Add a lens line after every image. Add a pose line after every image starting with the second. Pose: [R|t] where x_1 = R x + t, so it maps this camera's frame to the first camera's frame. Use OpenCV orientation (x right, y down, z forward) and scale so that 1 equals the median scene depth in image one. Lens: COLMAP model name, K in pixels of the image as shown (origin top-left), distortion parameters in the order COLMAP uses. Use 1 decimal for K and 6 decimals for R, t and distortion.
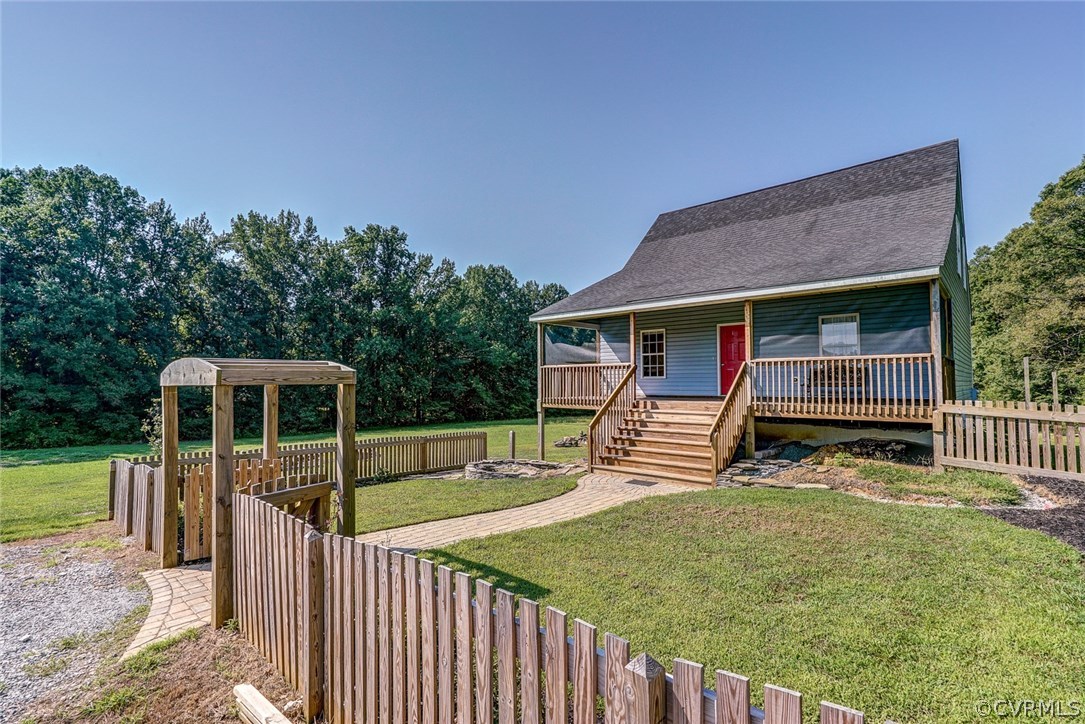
lens RADIAL K [[499.3, 0, 541.1], [0, 499.3, 362.0], [0, 0, 1]] dist [-0.048523, 0.025314]
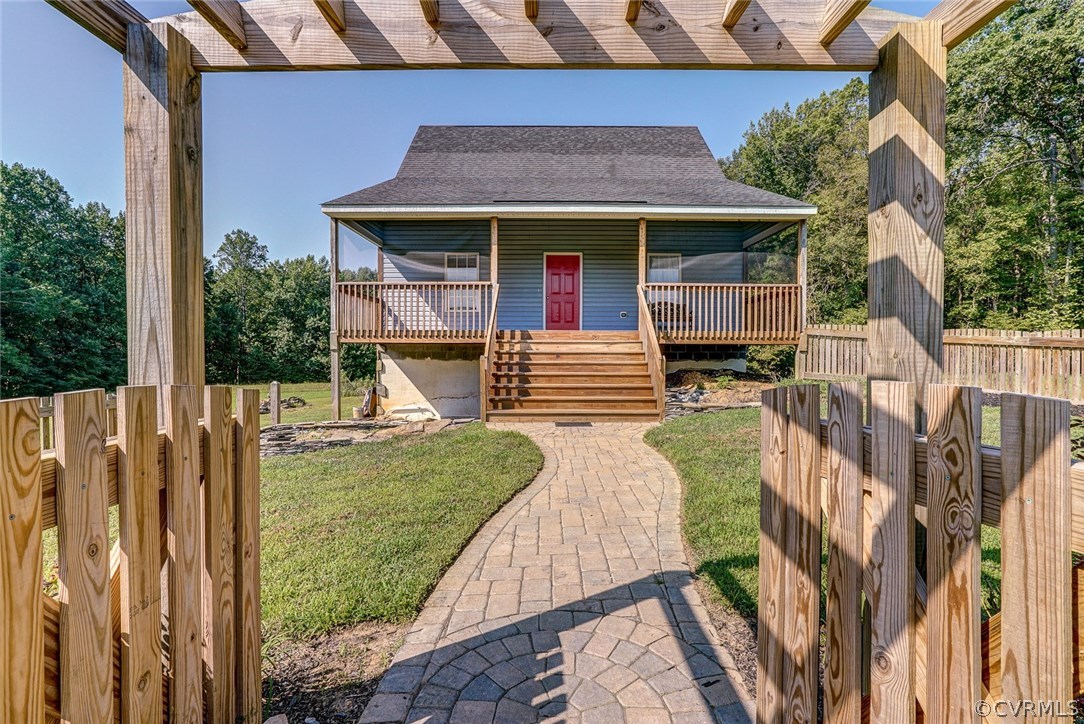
lens RADIAL K [[498.9, 0, 540.6], [0, 498.9, 362.0], [0, 0, 1]] dist [-0.048523, 0.025314]
pose [[0.731717, -0.010274, 0.681531, -0.268487], [-0.033006, 0.998179, 0.050484, 0.077089], [-0.680809, -0.059435, 0.730046, 0.335829]]
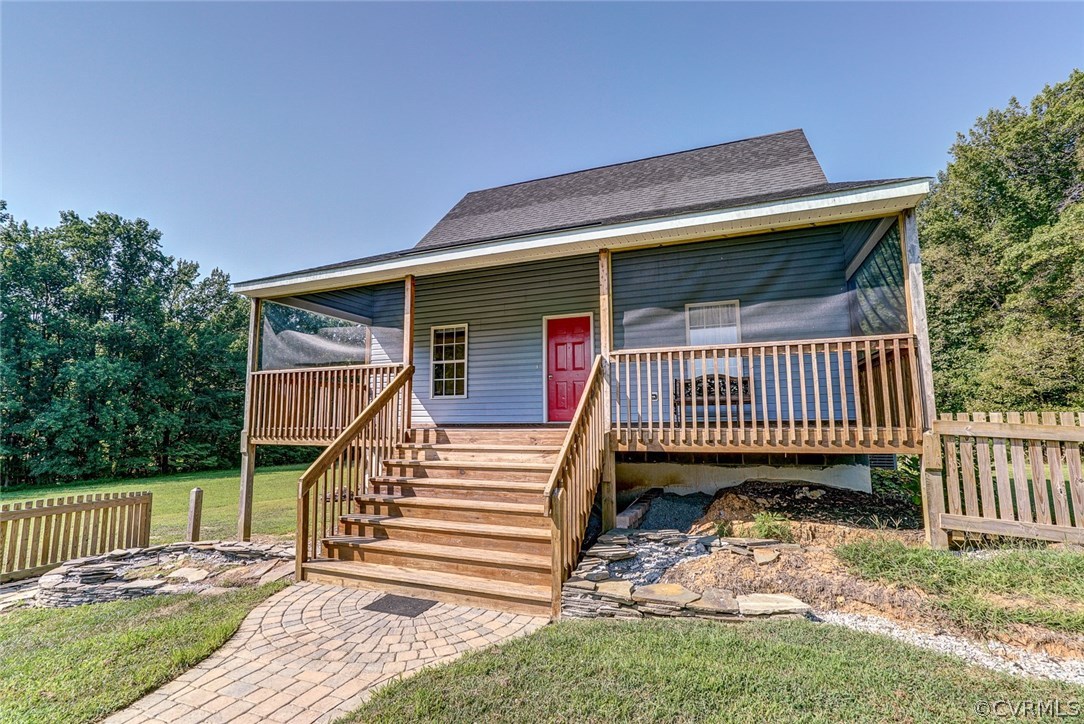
lens RADIAL K [[498.9, 0, 540.6], [0, 498.9, 362.0], [0, 0, 1]] dist [-0.048523, 0.025314]
pose [[0.930793, 0.039583, 0.363397, 0.107663], [-0.010378, 0.996581, -0.081969, 0.041678], [-0.365399, 0.072525, 0.928022, 0.377317]]
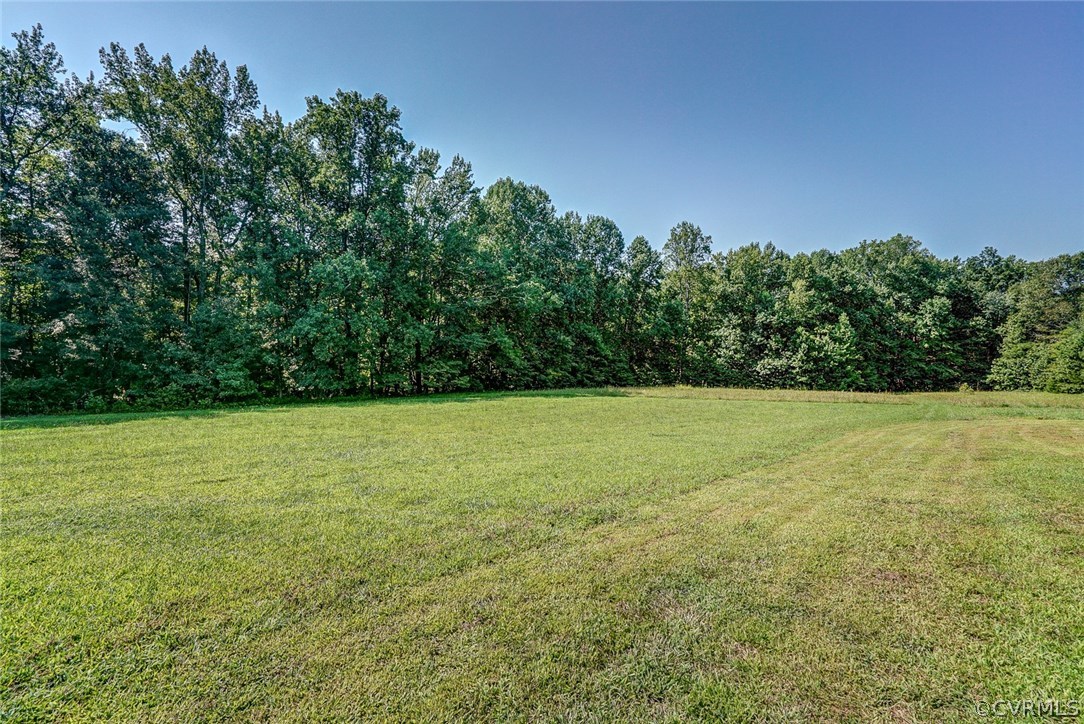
lens RADIAL K [[498.9, 0, 540.6], [0, 498.9, 362.0], [0, 0, 1]] dist [-0.048523, 0.025314]
pose [[0.999295, 0.016759, -0.033593, -0.301580], [-0.014833, 0.998276, 0.056785, 0.225143], [0.034487, -0.056247, 0.997821, 1.845860]]
